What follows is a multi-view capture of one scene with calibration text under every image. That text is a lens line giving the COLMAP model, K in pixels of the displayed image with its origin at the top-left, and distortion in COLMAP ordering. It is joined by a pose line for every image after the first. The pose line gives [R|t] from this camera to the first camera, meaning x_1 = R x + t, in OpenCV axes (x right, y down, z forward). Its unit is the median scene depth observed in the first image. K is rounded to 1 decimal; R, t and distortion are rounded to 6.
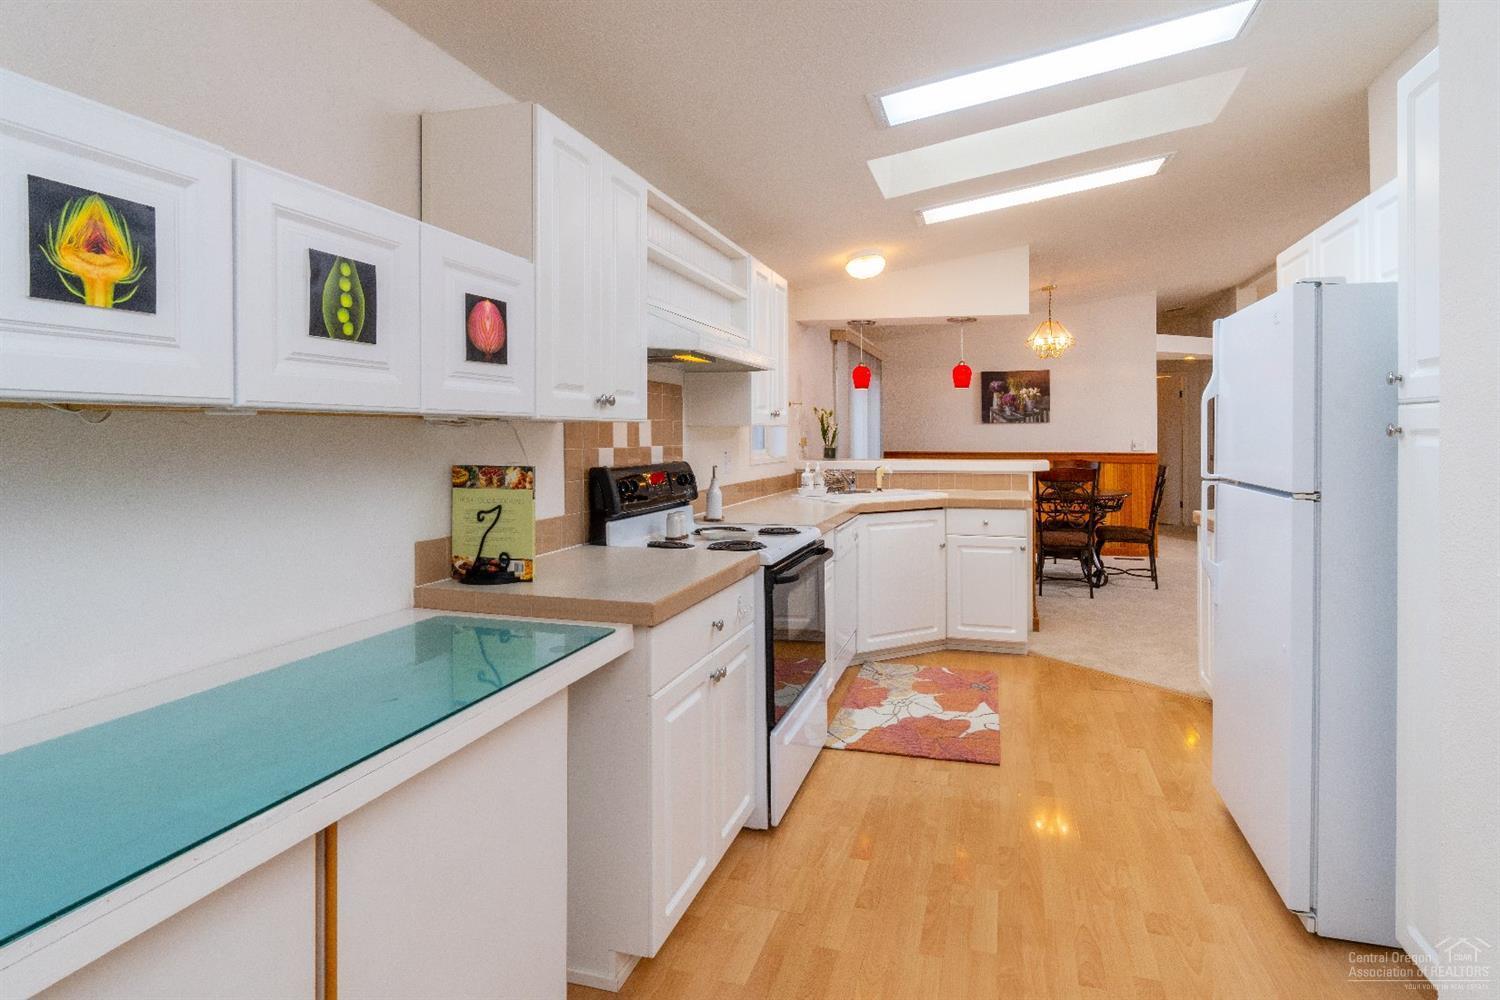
lens RADIAL K [[788.2, 0, 751.5], [0, 788.2, 437.8], [0, 0, 1]] dist [-0.003822, -0.000490]
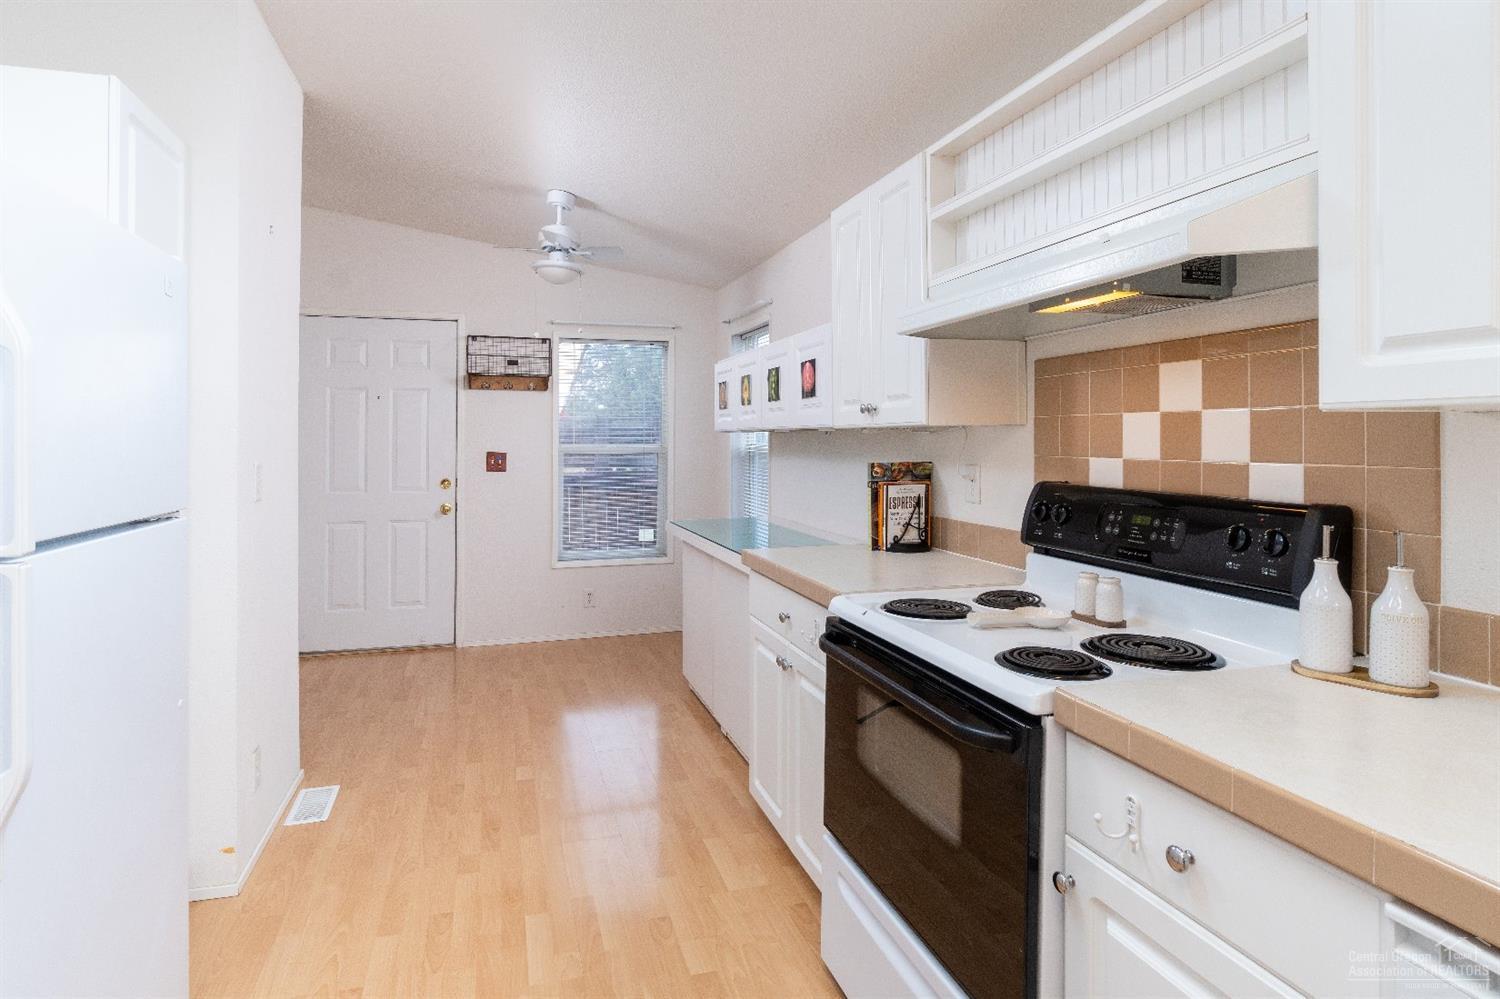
lens RADIAL K [[788.2, 0, 751.5], [0, 788.2, 437.3], [0, 0, 1]] dist [-0.003822, -0.000490]
pose [[-0.813006, 0.003321, -0.582245, 0.626562], [0.002171, 0.999994, 0.002672, -0.009874], [0.582251, 0.000908, -0.813009, 1.879733]]
